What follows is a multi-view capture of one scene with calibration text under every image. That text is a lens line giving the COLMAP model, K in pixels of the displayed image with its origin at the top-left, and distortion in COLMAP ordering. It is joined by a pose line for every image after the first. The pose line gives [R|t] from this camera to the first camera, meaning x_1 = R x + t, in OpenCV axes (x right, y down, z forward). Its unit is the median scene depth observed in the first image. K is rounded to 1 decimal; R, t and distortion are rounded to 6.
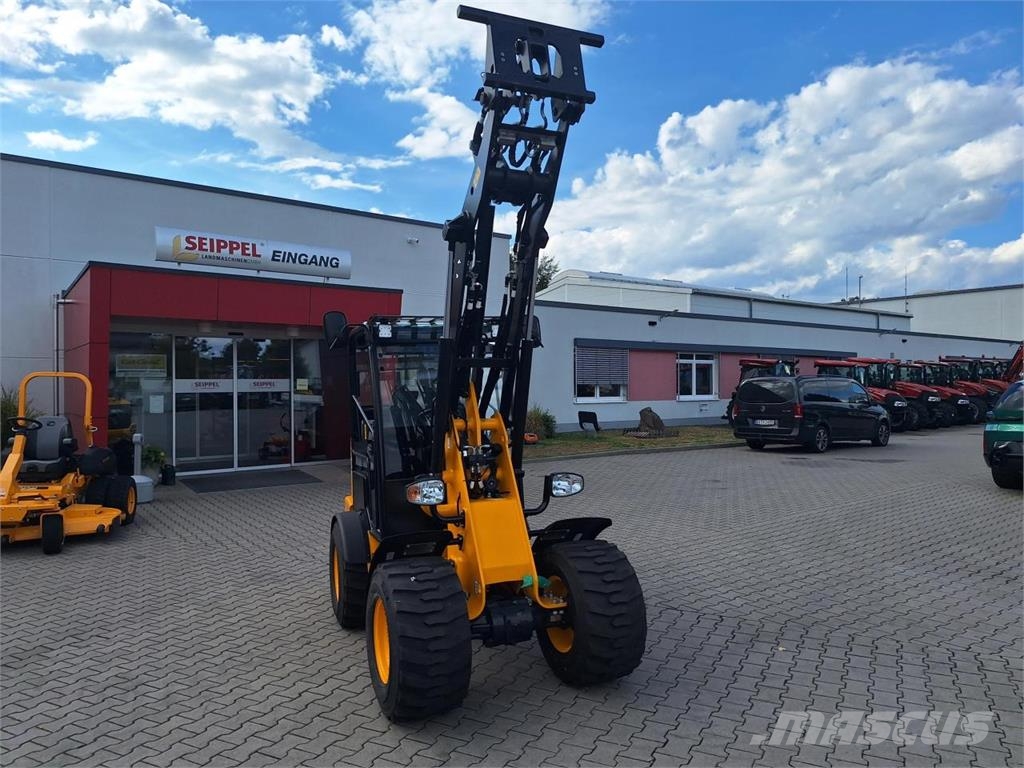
lens RADIAL K [[710.6, 0, 504.4], [0, 710.6, 381.9], [0, 0, 1]] dist [0.107195, -0.144304]
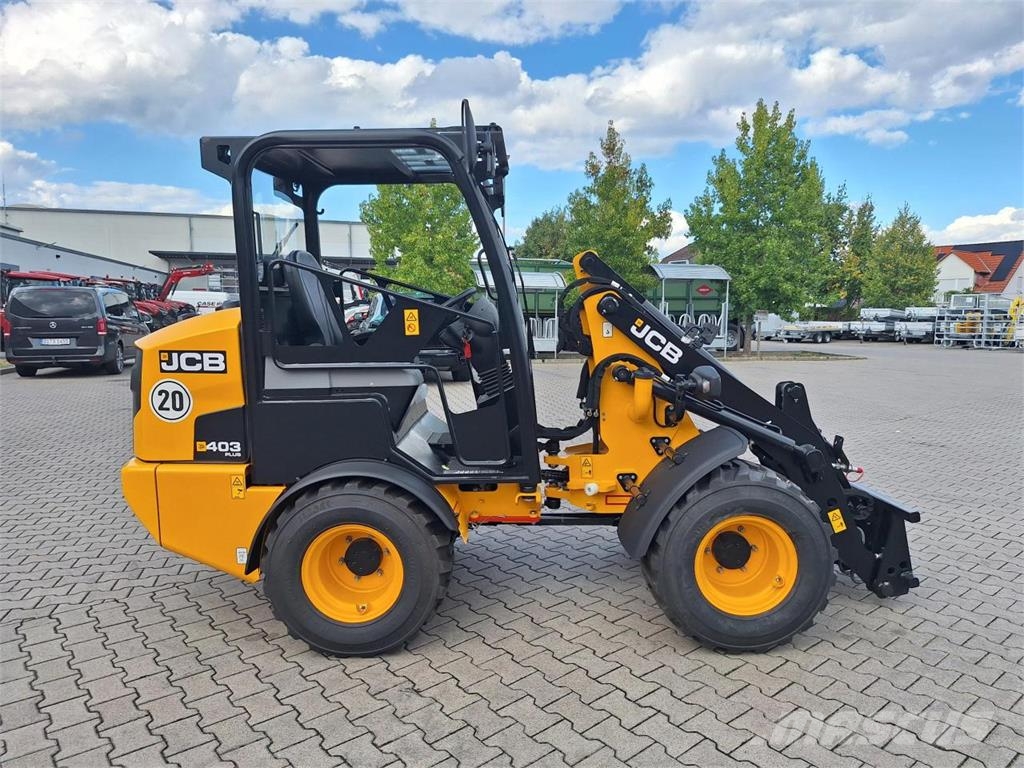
lens RADIAL K [[715.3, 0, 502.9], [0, 715.3, 405.1], [0, 0, 1]] dist [0.050061, -0.058022]
pose [[0.369350, -0.109044, 0.922871, -0.312607], [-0.013389, 0.992364, 0.122613, 0.028159], [-0.929194, -0.057643, 0.365069, 0.309052]]
